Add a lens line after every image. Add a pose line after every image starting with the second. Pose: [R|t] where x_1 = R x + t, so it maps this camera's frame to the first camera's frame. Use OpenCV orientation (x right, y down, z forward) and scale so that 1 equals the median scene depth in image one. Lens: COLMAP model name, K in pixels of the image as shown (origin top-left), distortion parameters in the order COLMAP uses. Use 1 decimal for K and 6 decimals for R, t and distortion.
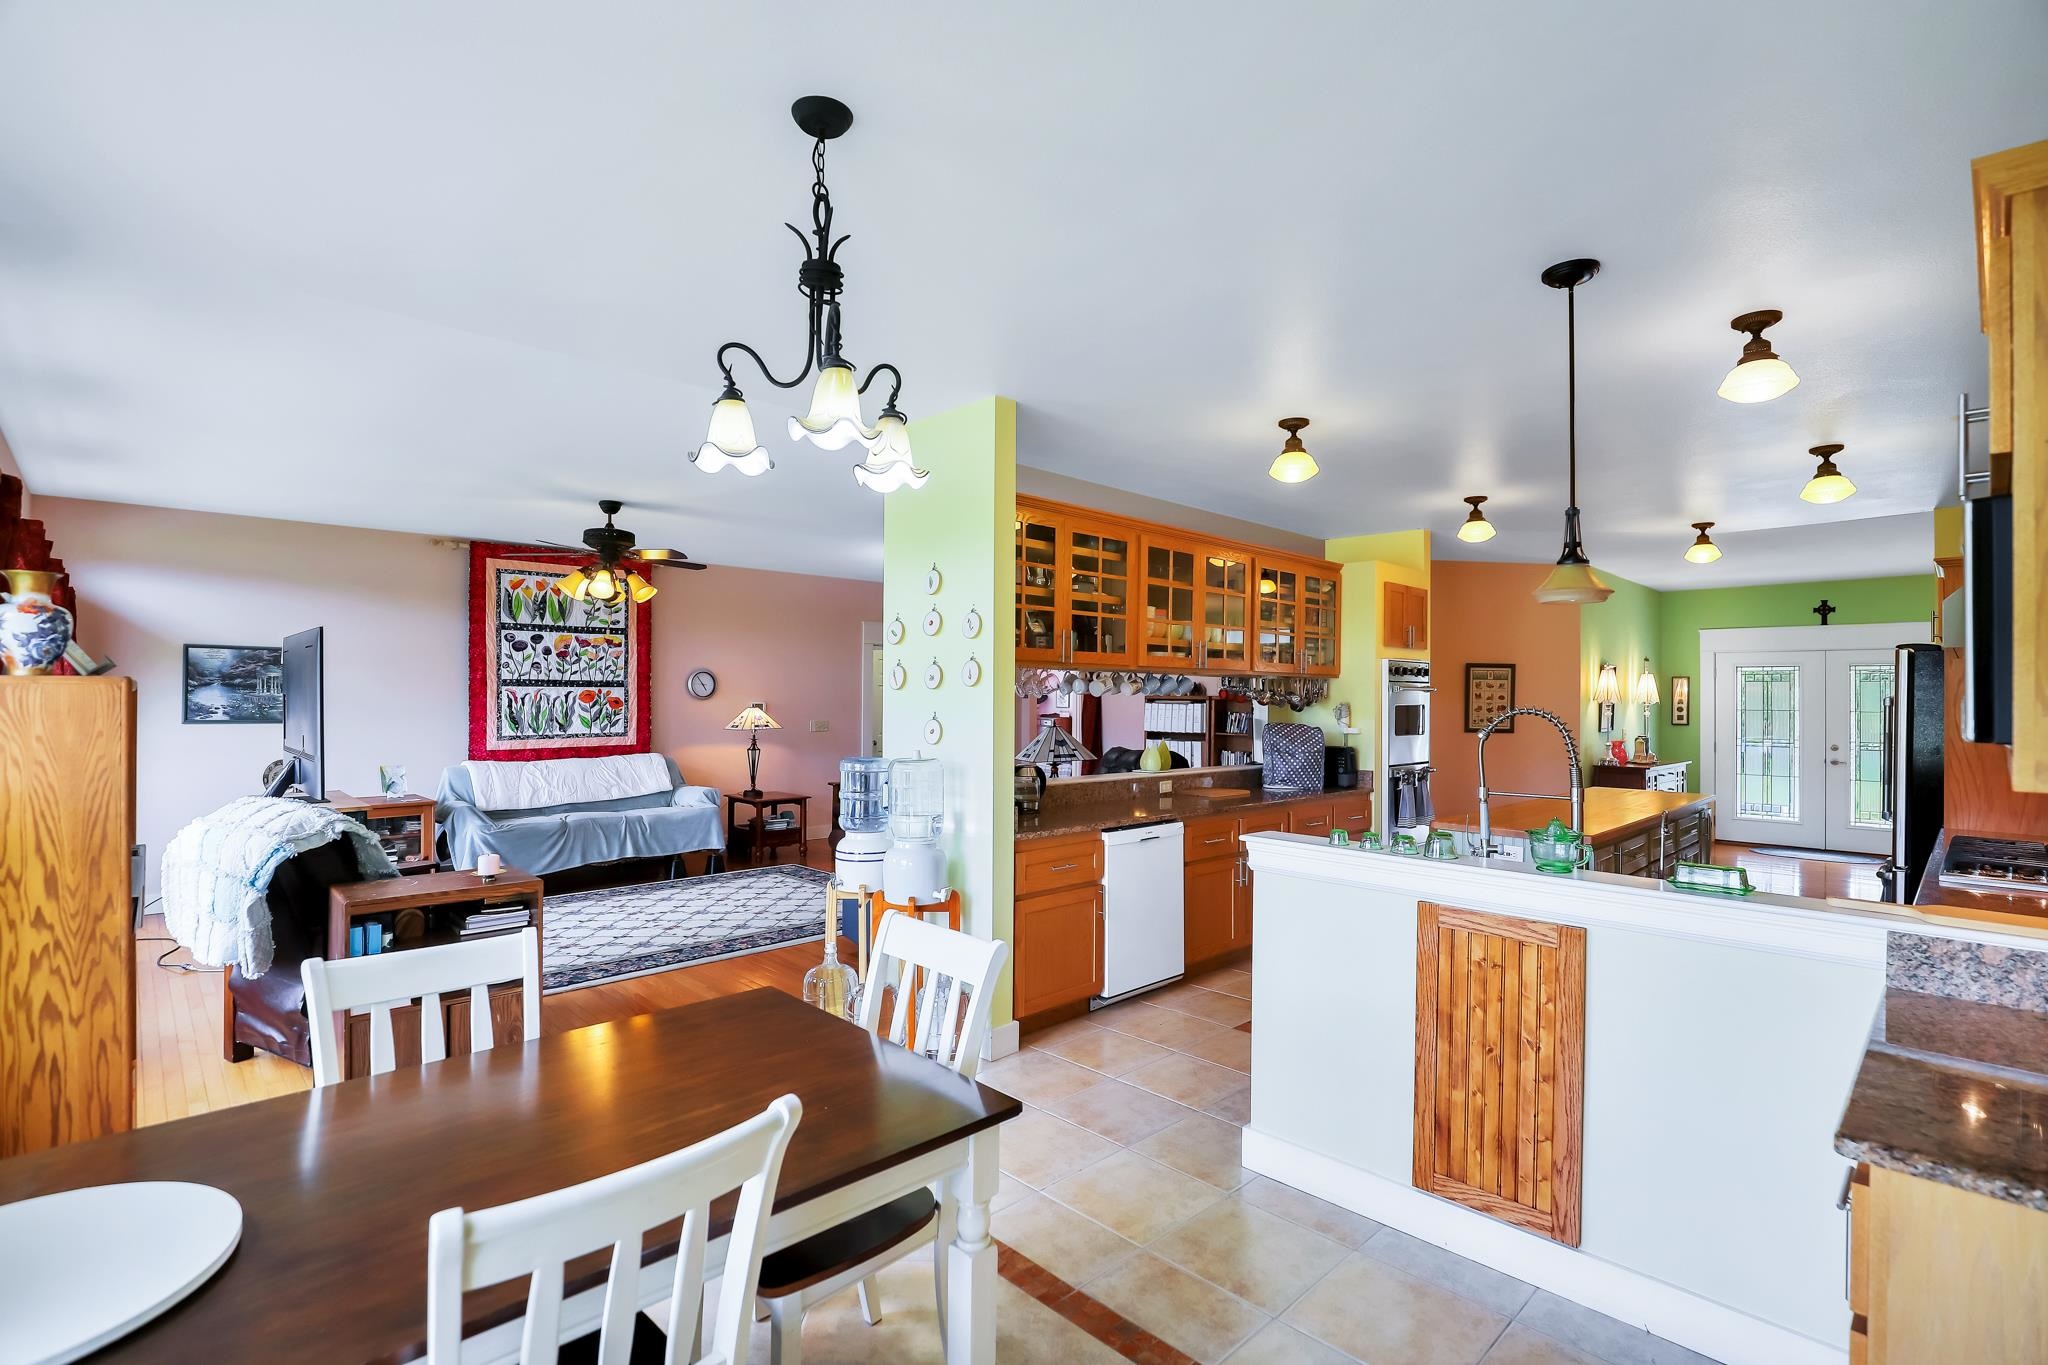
lens RADIAL K [[947.8, 0, 1026.6], [0, 947.8, 687.5], [0, 0, 1]] dist [-0.017790, 0.000791]
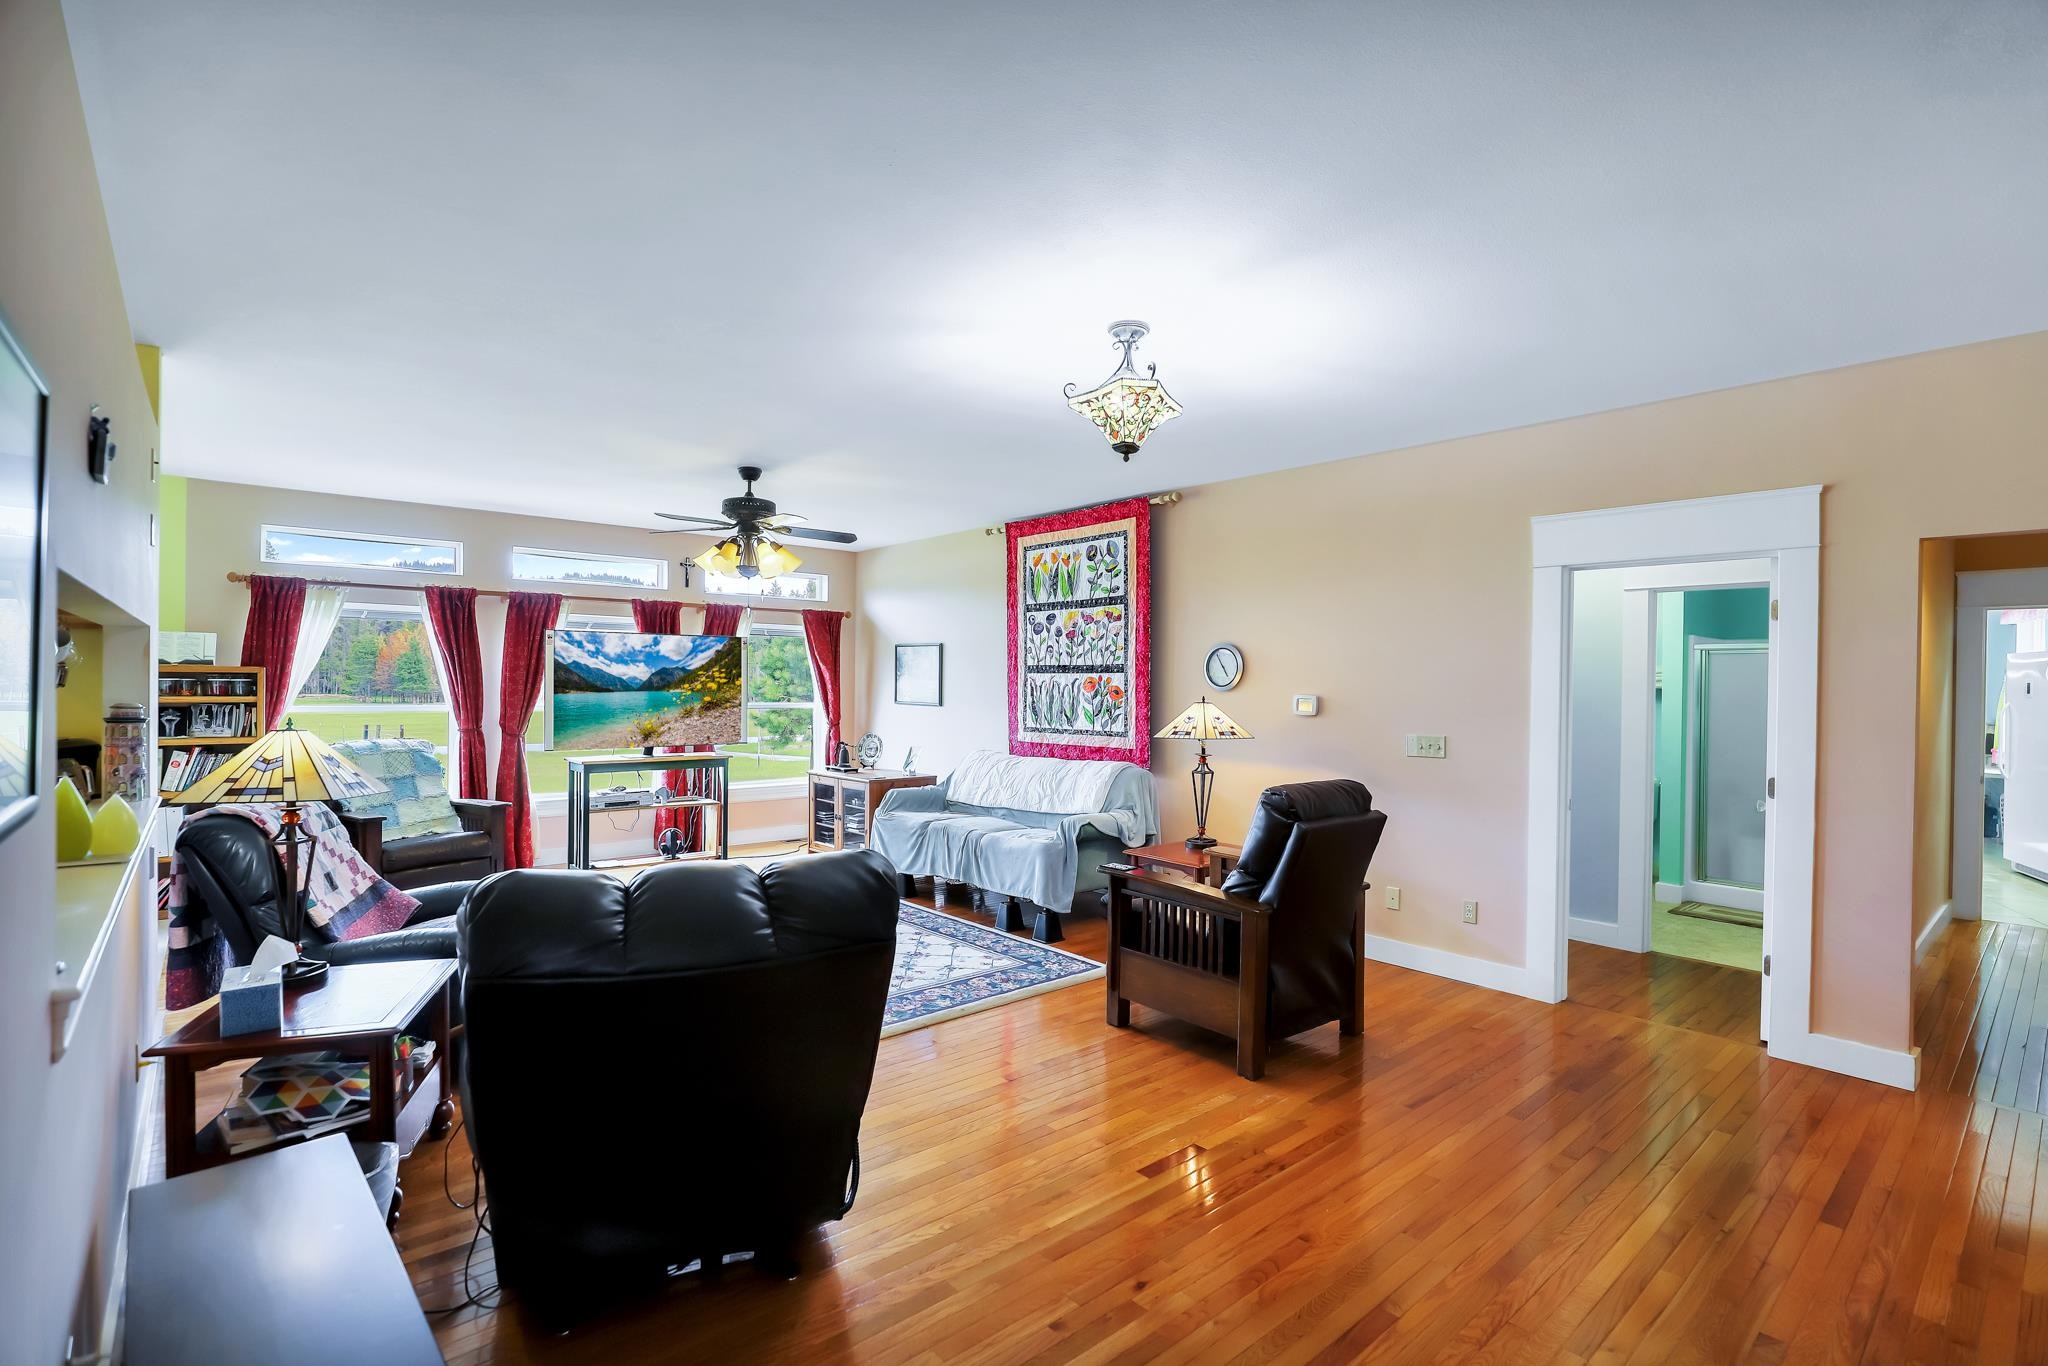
lens RADIAL K [[947.8, 0, 1026.6], [0, 947.8, 688.0], [0, 0, 1]] dist [-0.017790, 0.000791]
pose [[-0.054923, -0.000134, -0.998491, 0.364855], [-0.000923, 1.000000, -0.000083, 0.012936], [0.998490, 0.000917, -0.054923, 1.026264]]
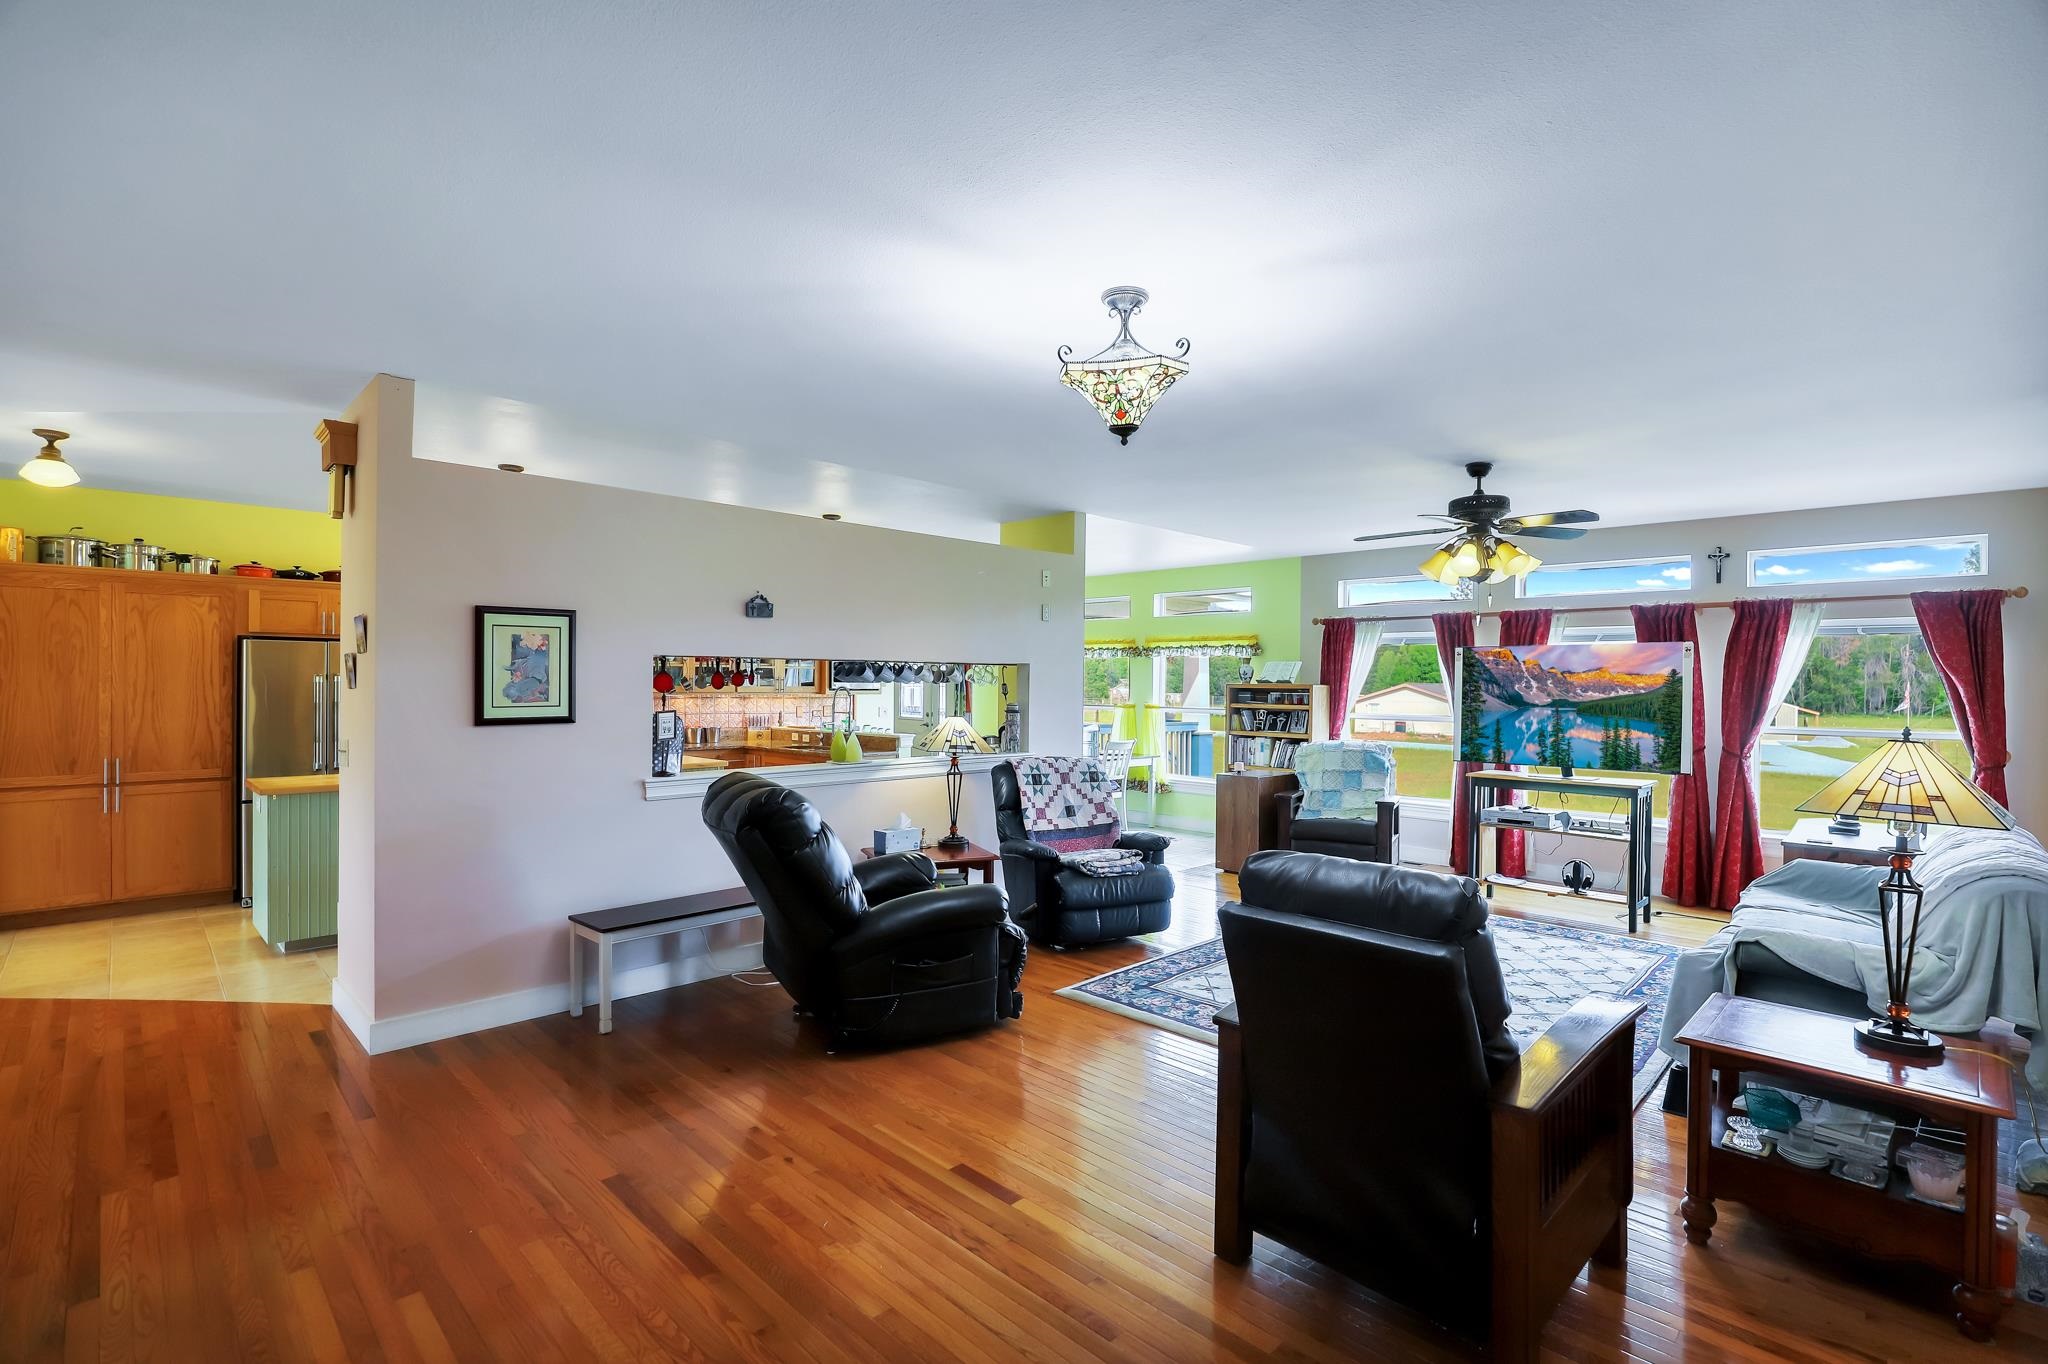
lens RADIAL K [[940.2, 0, 1031.3], [0, 940.2, 684.3], [0, 0, 1]] dist [-0.013900, 0.000556]
pose [[-0.999773, -0.017117, -0.012713, -0.022259], [-0.016983, 0.999799, -0.010623, 0.012598], [0.012892, -0.010404, -0.999863, 1.424637]]
